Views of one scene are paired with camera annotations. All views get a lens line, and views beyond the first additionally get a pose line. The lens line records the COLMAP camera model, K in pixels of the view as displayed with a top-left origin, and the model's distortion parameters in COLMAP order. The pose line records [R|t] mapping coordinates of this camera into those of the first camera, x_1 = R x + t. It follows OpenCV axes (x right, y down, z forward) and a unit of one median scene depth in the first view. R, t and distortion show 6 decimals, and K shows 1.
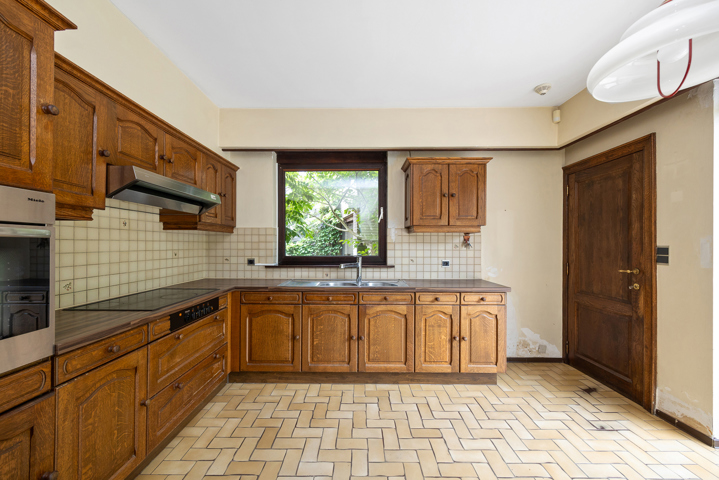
lens RADIAL K [[278.0, 0, 361.0], [0, 278.0, 244.5], [0, 0, 1]] dist [0.001280, 0.000007]
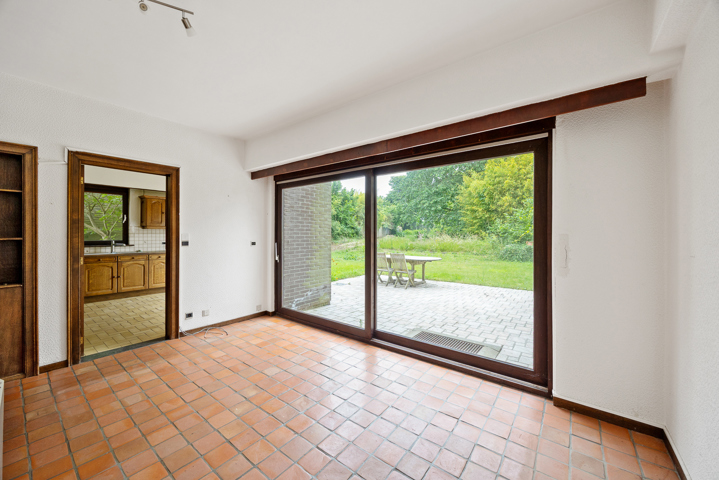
lens RADIAL K [[278.0, 0, 360.9], [0, 278.0, 236.9], [0, 0, 1]] dist [0.001280, 0.000007]
pose [[0.614720, -0.008791, 0.788696, -0.520819], [-0.006021, 0.999856, 0.015838, -0.025766], [-0.788722, -0.014485, 0.614579, -1.738961]]
